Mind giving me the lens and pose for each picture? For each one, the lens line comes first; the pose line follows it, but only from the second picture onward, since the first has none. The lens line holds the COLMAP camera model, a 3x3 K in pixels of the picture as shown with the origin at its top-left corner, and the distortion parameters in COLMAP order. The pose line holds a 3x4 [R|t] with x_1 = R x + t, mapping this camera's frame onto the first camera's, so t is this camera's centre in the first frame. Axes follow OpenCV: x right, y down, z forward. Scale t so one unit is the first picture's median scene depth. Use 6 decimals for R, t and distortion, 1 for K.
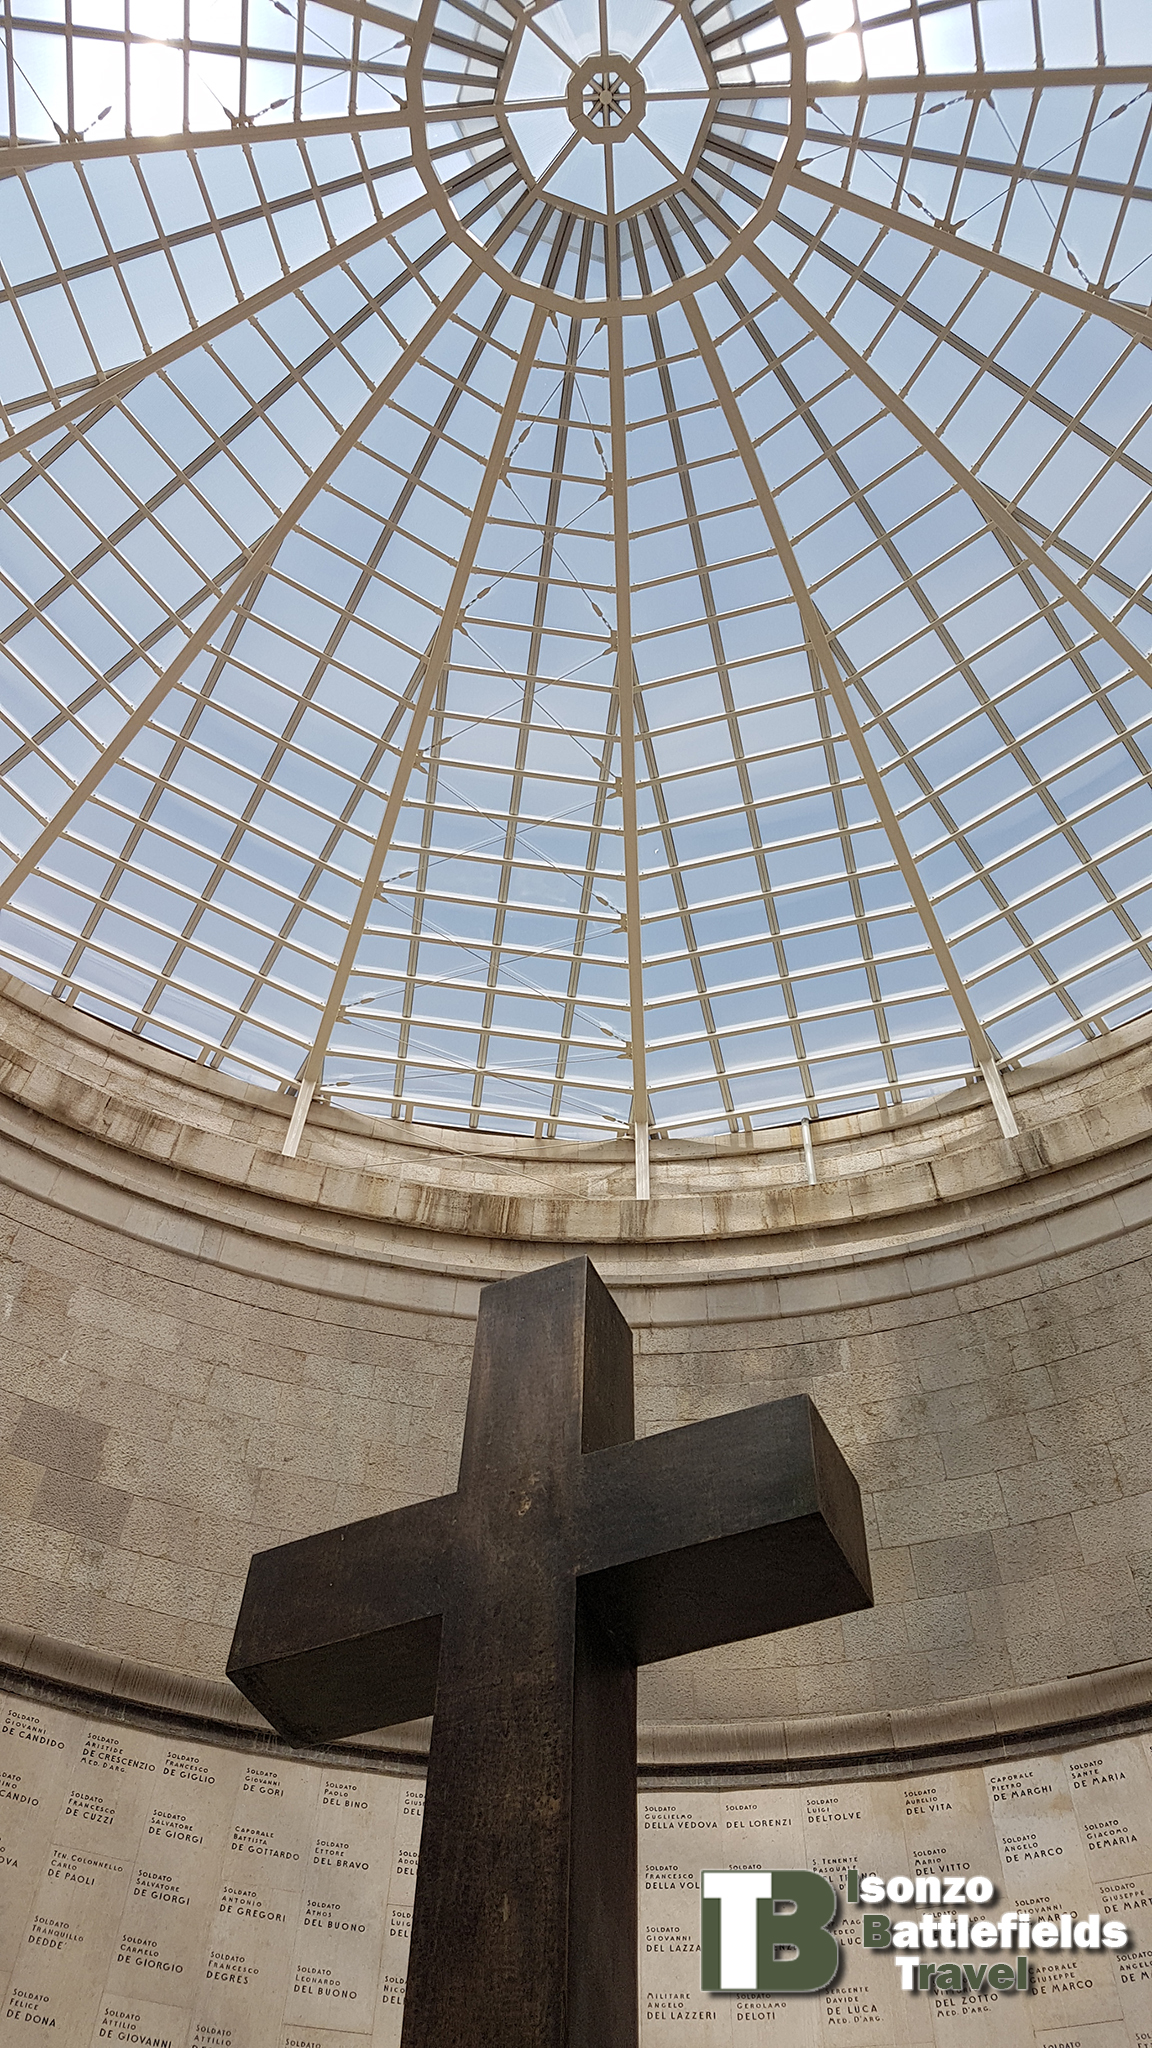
lens RADIAL K [[1607.0, 0, 533.2], [0, 1607.0, 1004.7], [0, 0, 1]] dist [-0.004165, -0.017469]
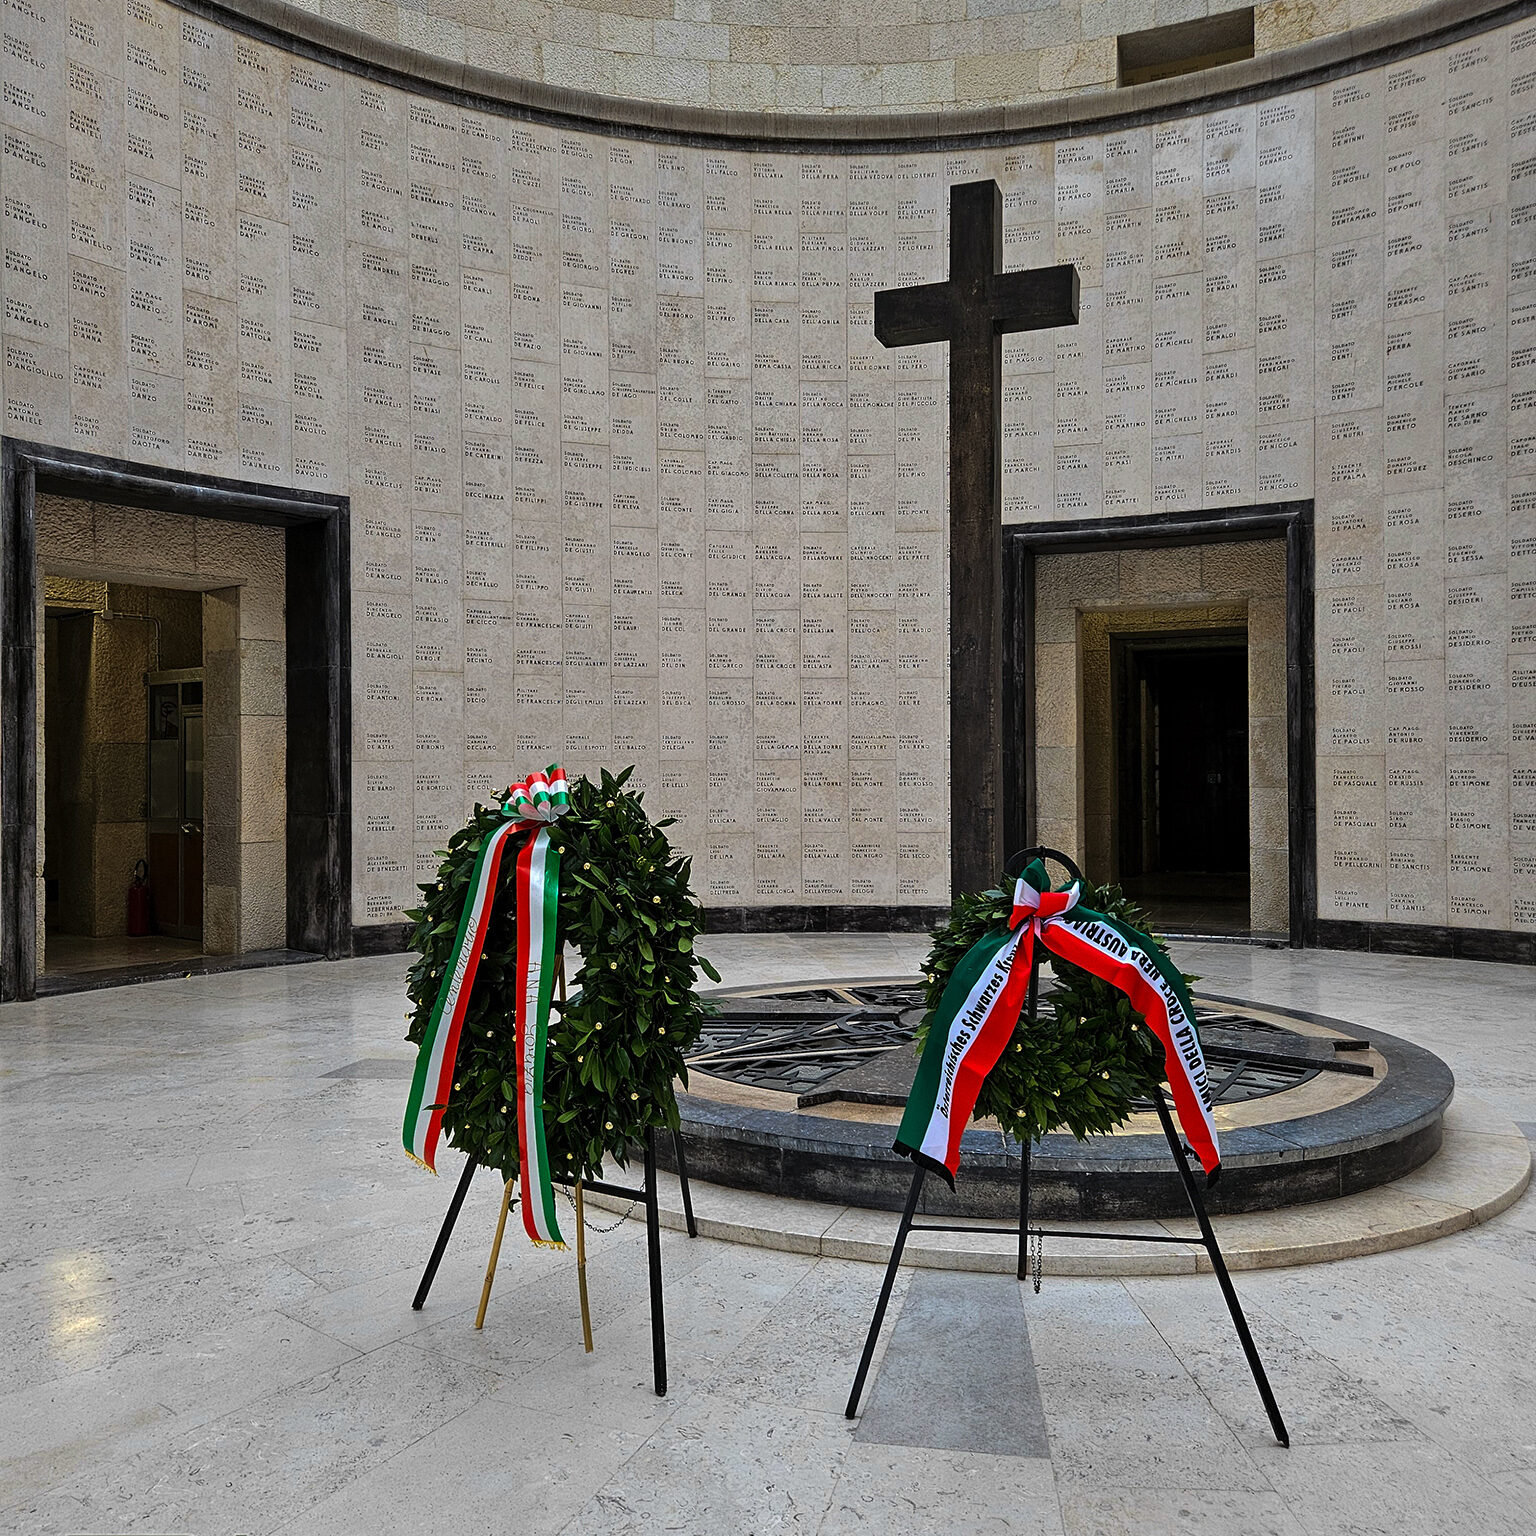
lens RADIAL K [[1352.8, 0, 761.0], [0, 1352.8, 755.3], [0, 0, 1]] dist [0.084083, -0.065524]
pose [[0.995921, -0.046884, 0.077094, -0.167176], [-0.037479, 0.562267, 0.826106, -0.341736], [-0.082078, -0.825625, 0.558217, -0.305819]]
